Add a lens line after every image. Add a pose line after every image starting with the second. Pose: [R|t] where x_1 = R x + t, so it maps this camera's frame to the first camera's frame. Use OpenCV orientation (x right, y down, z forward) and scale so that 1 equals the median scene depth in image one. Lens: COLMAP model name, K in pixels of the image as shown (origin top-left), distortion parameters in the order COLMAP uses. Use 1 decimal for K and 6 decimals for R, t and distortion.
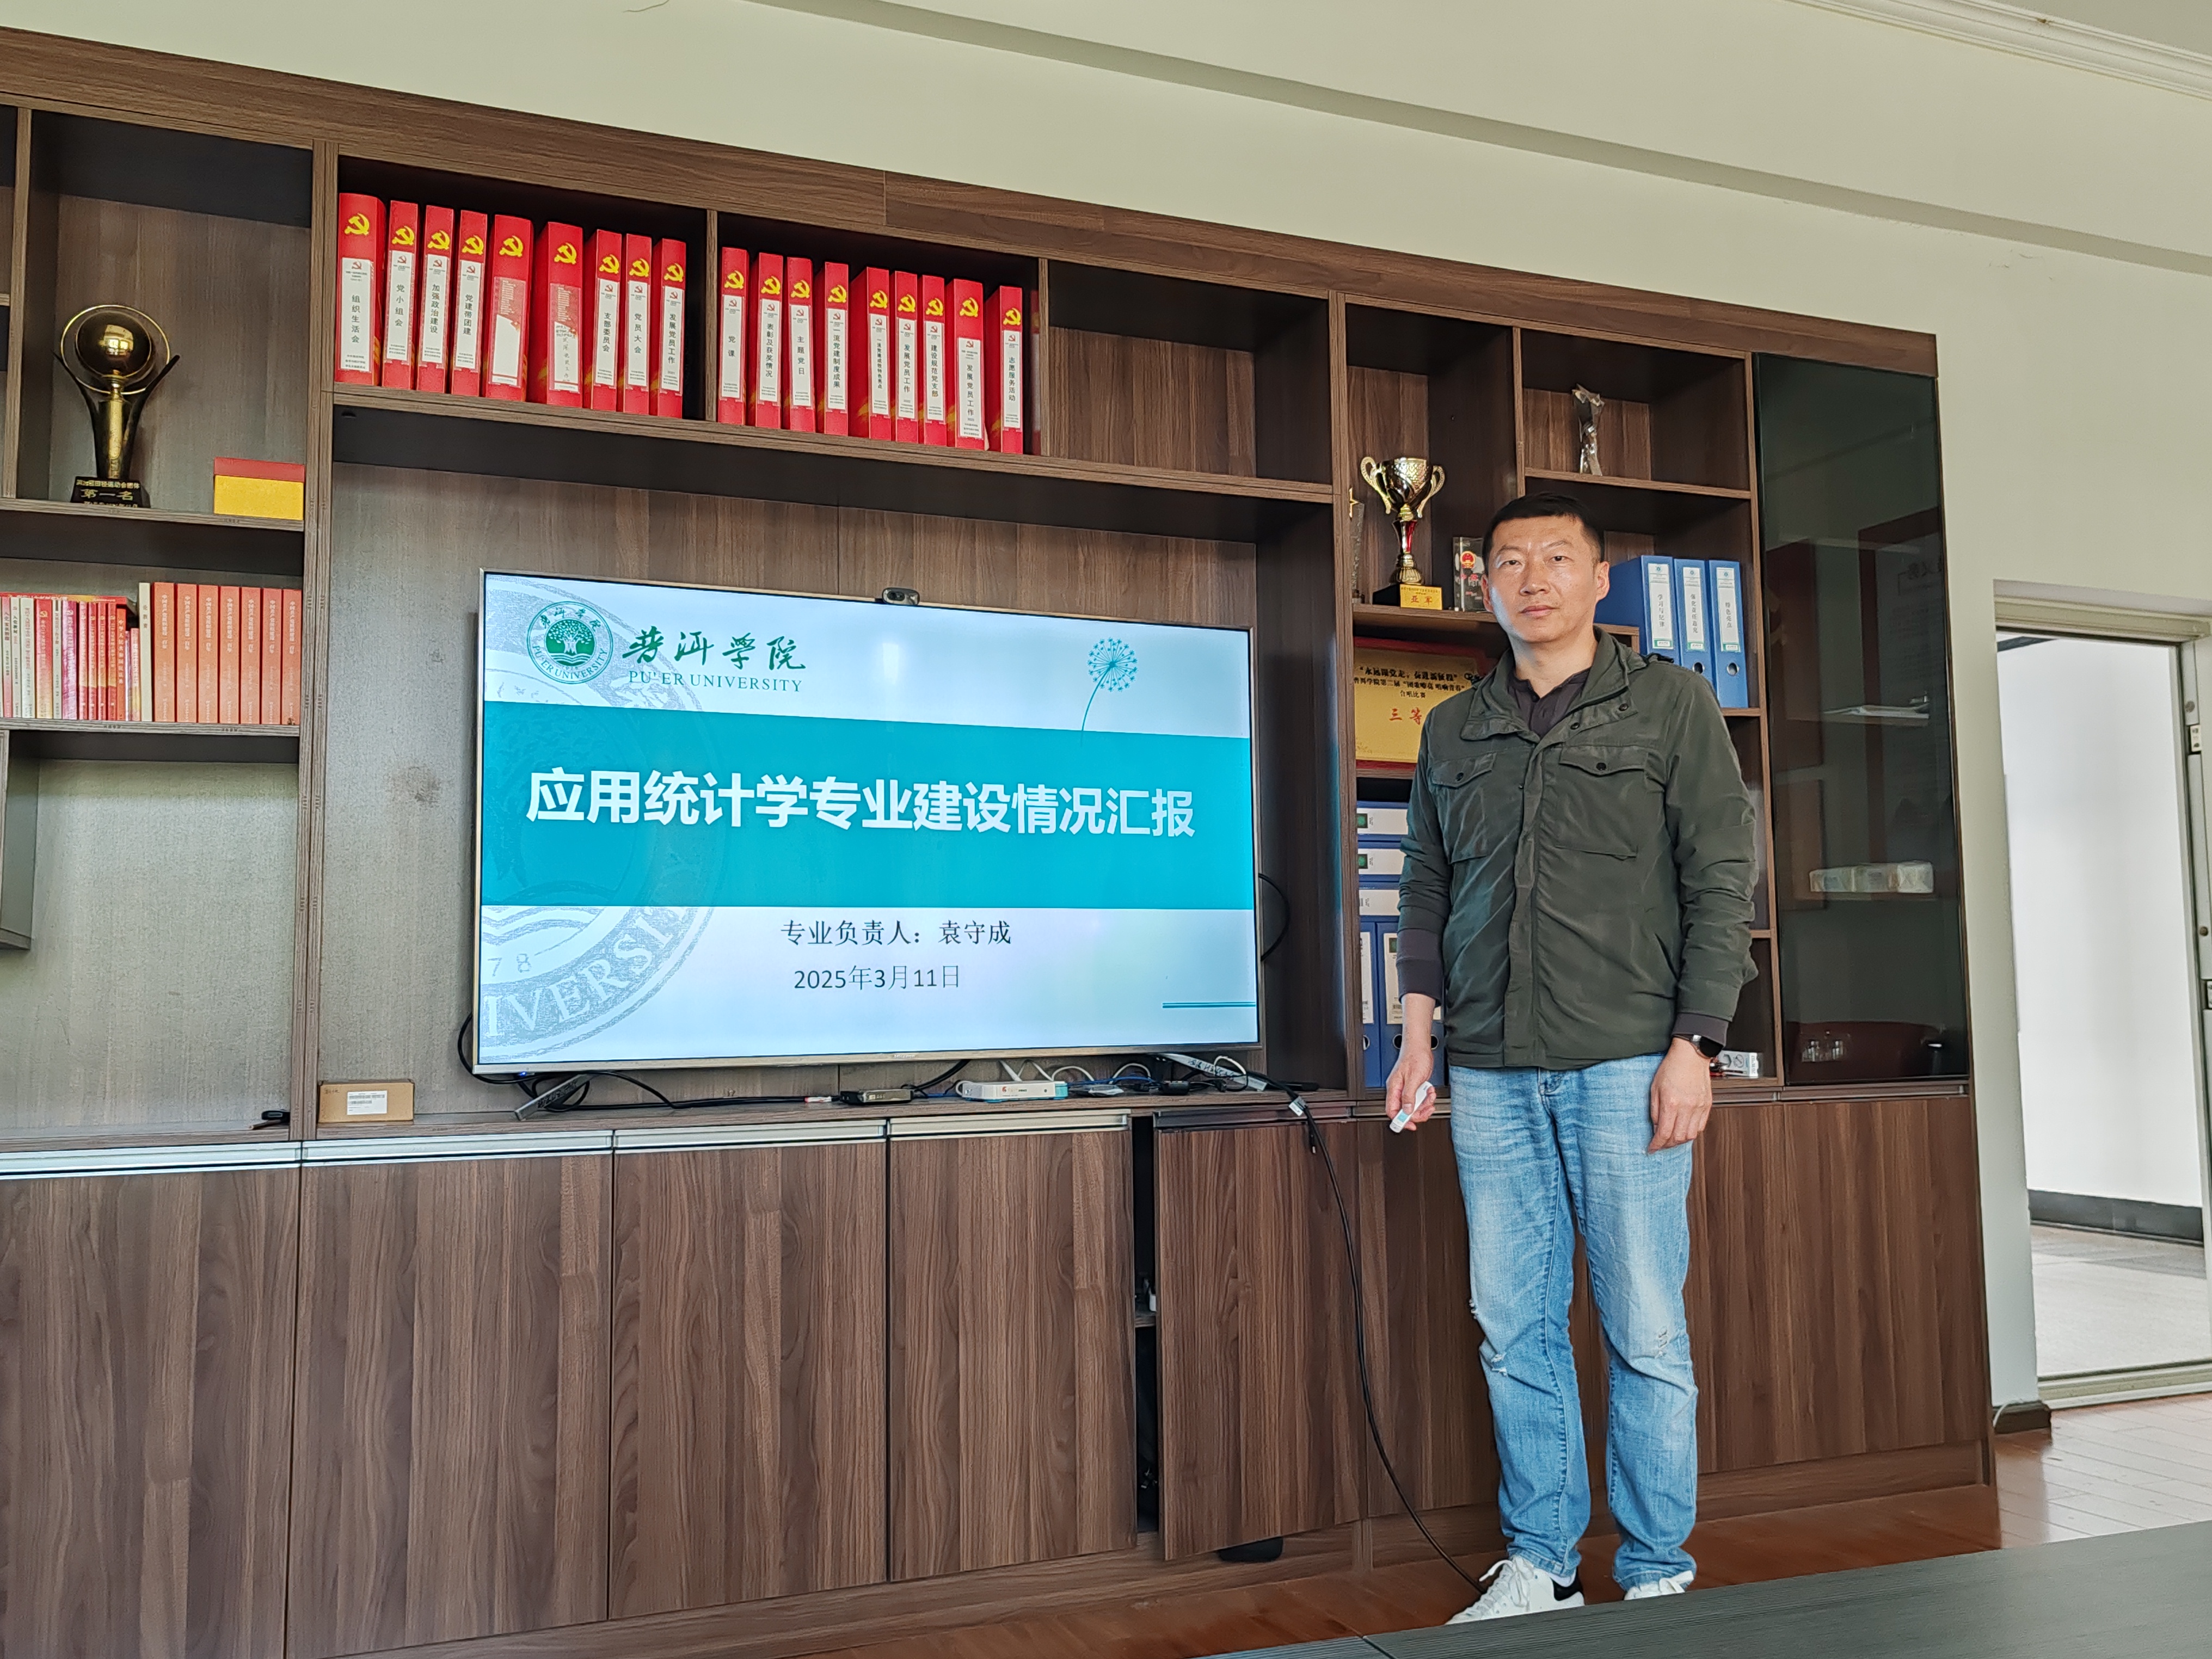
lens RADIAL K [[1959.5, 0, 1086.5], [0, 1959.5, 831.6], [0, 0, 1]] dist [0.047709, -0.006204]
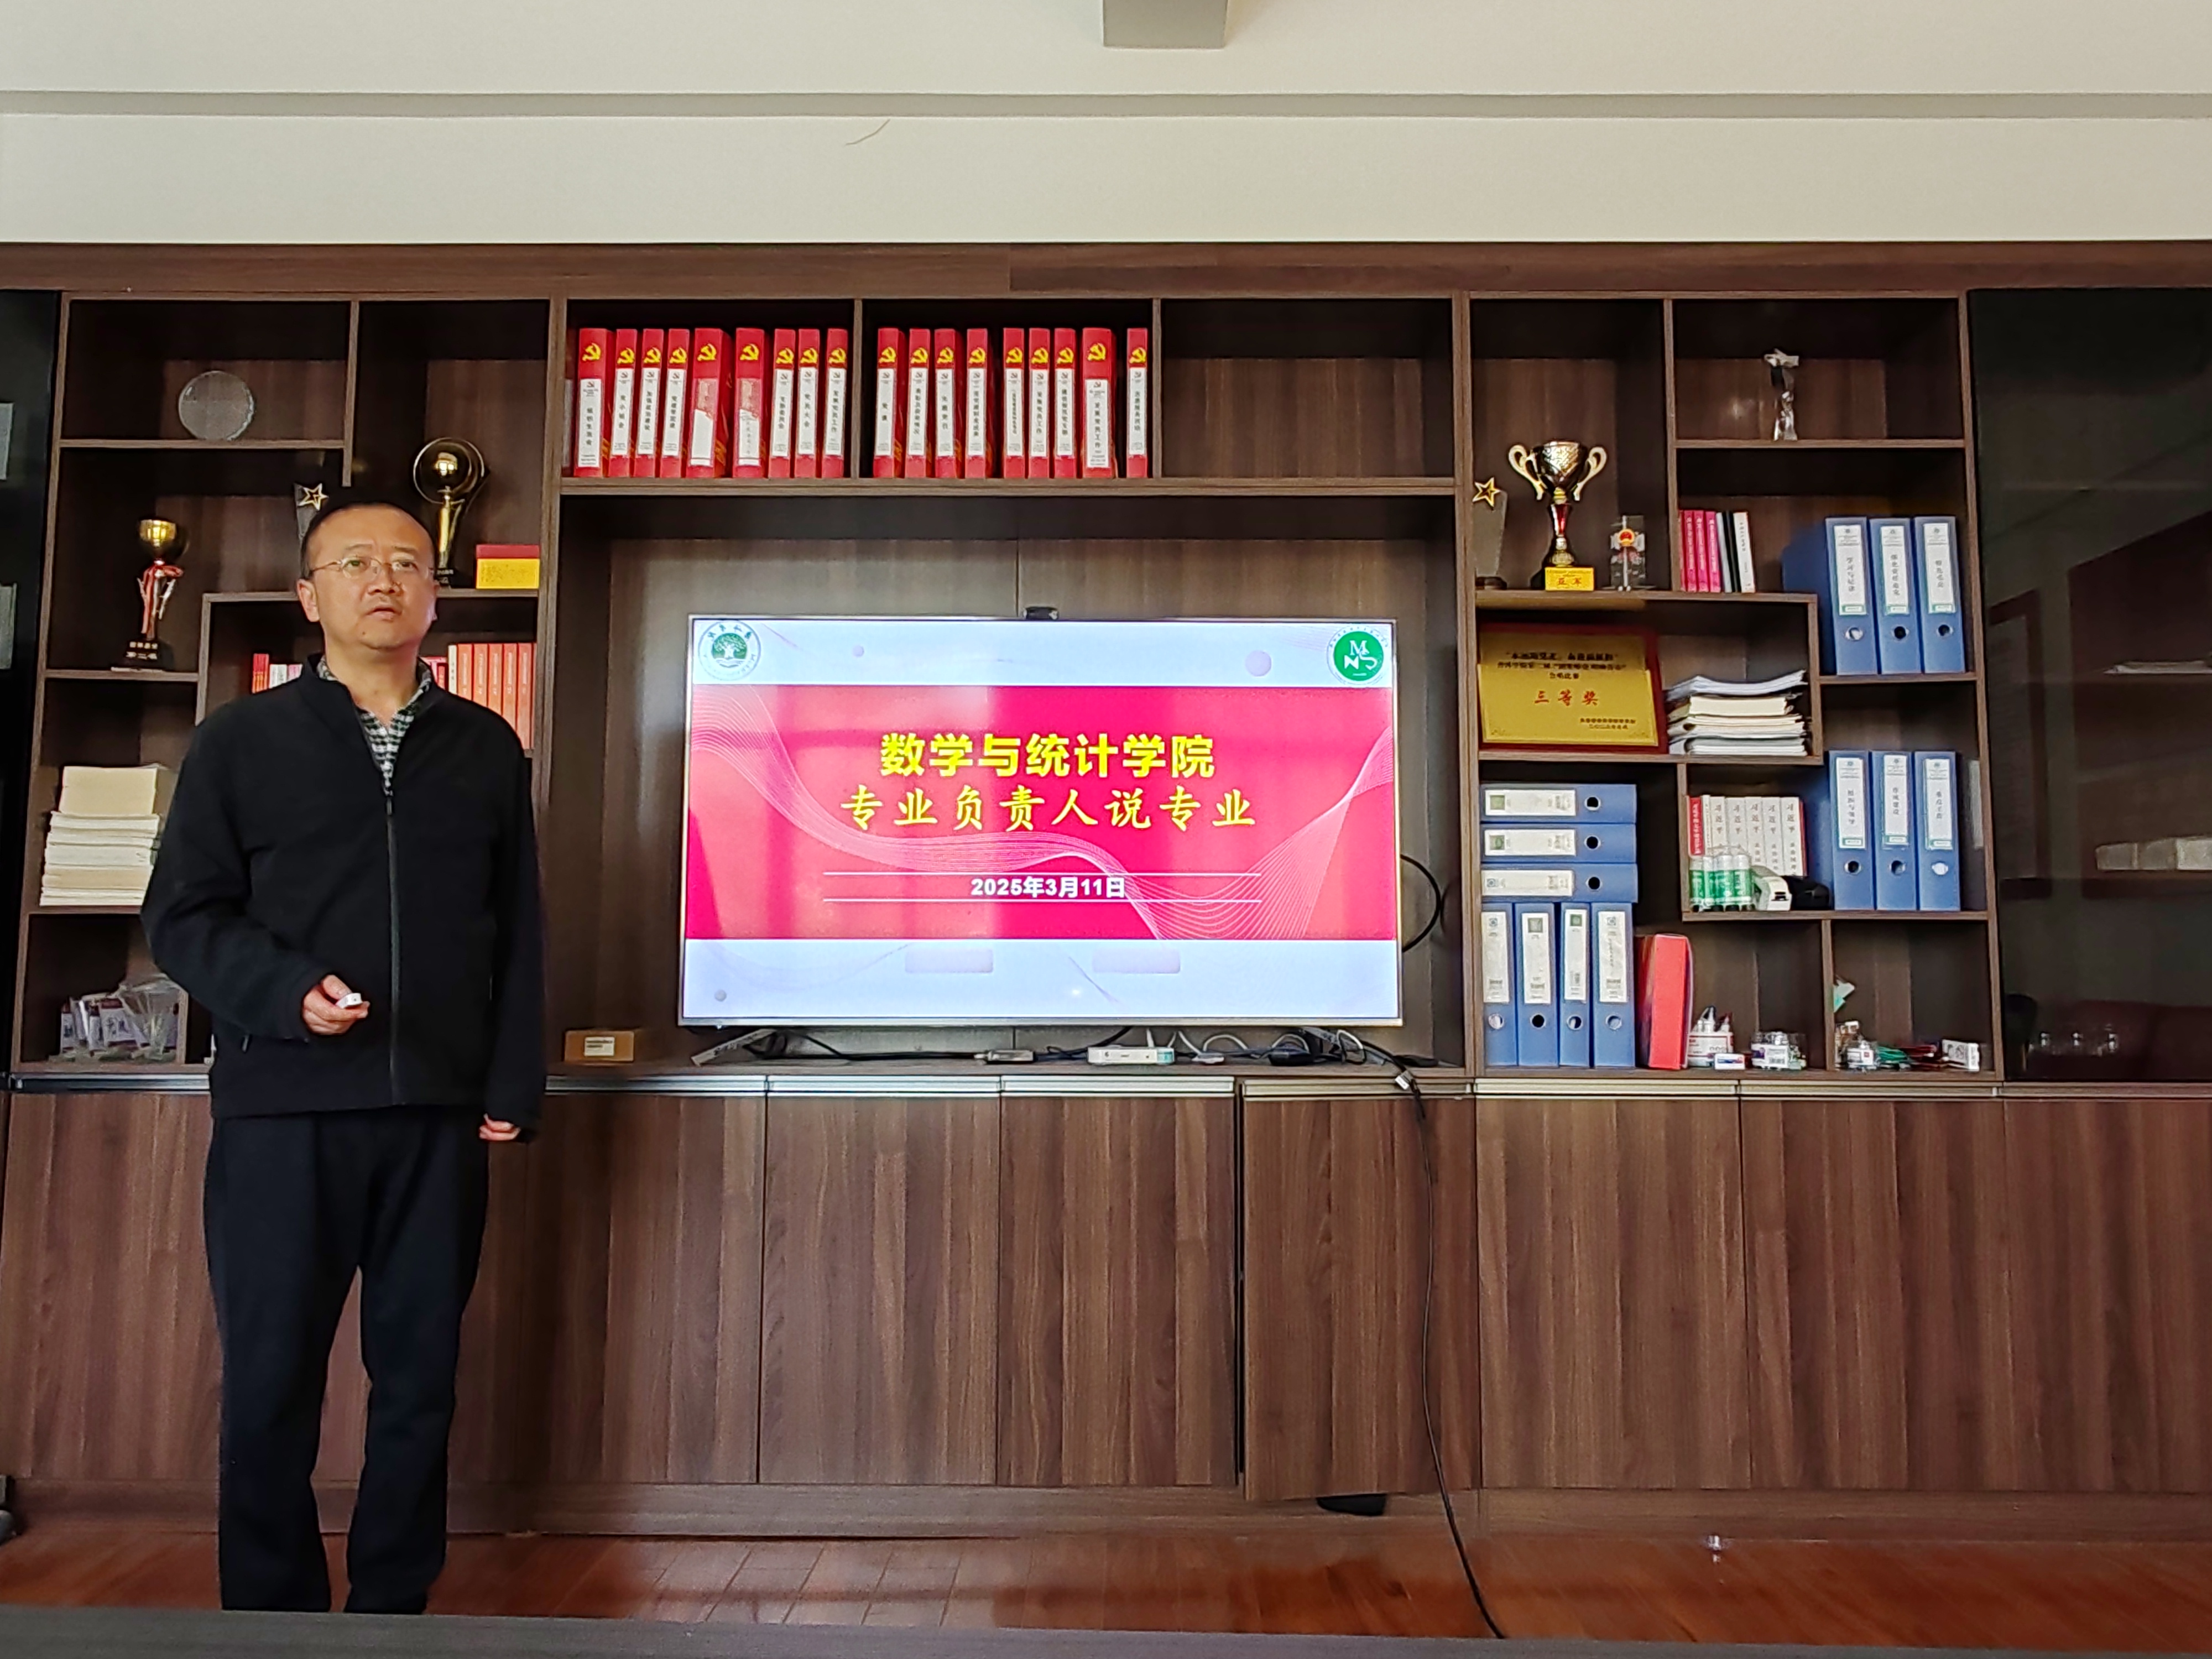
lens RADIAL K [[1643.0, 0, 1097.5], [0, 1643.0, 817.6], [0, 0, 1]] dist [0.011170, 0.013612]
pose [[0.919571, -0.019690, -0.392429, 0.301751], [0.019053, 0.999803, -0.005518, 0.003066], [0.392461, -0.002403, 0.919766, 0.139955]]
